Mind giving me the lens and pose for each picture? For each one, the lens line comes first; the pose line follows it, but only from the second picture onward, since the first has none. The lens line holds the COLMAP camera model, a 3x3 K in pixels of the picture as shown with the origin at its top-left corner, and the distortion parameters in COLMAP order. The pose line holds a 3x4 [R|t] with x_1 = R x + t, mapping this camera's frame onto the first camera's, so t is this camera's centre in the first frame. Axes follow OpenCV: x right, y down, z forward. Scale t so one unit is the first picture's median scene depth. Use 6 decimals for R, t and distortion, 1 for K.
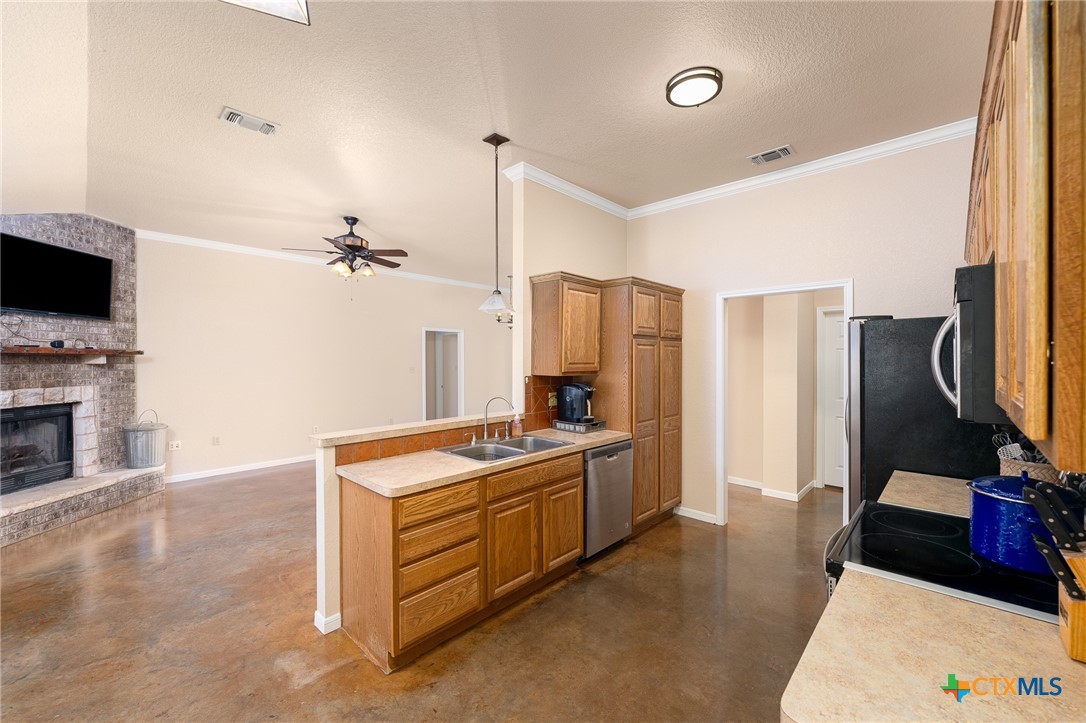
lens RADIAL K [[437.4, 0, 543.5], [0, 437.4, 360.1], [0, 0, 1]] dist [0.003833, -0.000023]
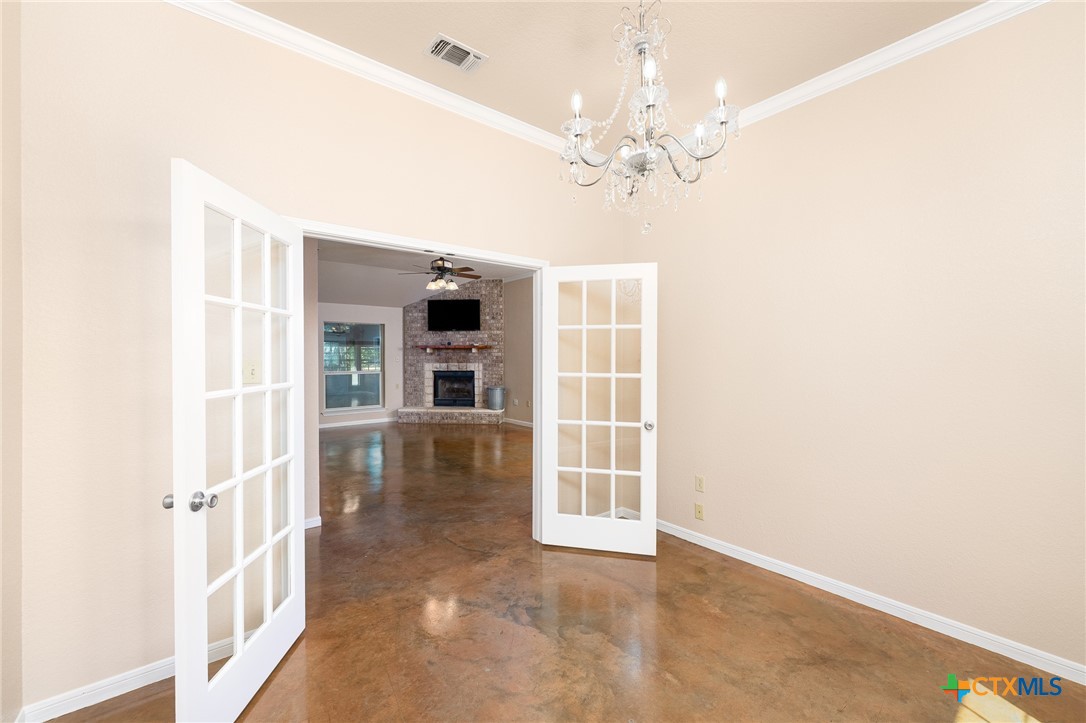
lens RADIAL K [[437.4, 0, 552.3], [0, 437.4, 365.6], [0, 0, 1]] dist [0.003833, -0.000023]
pose [[-0.112786, 0.009405, -0.993575, 0.970797], [-0.000530, 0.999954, 0.009525, 0.050581], [0.993619, 0.001601, -0.112776, 1.623236]]
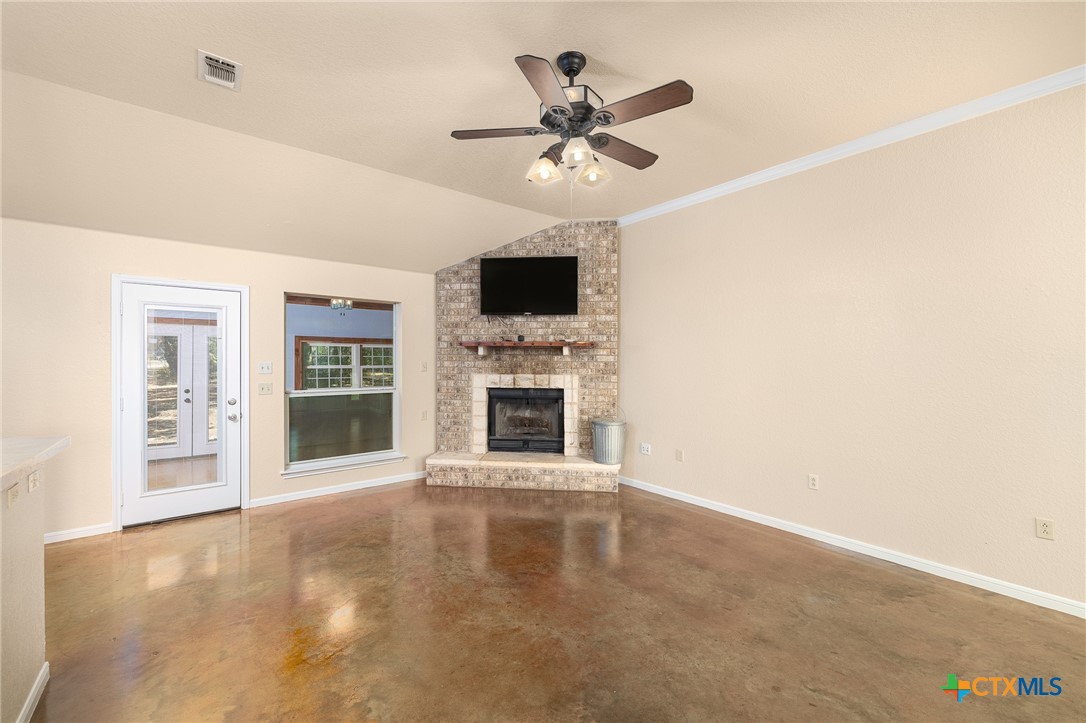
lens RADIAL K [[437.4, 0, 537.0], [0, 437.4, 360.6], [0, 0, 1]] dist [0.003833, -0.000023]
pose [[-0.145036, 0.001413, -0.989425, 0.074091], [-0.004112, 0.999989, 0.002030, 0.020585], [0.989418, 0.004363, -0.145029, 1.112658]]
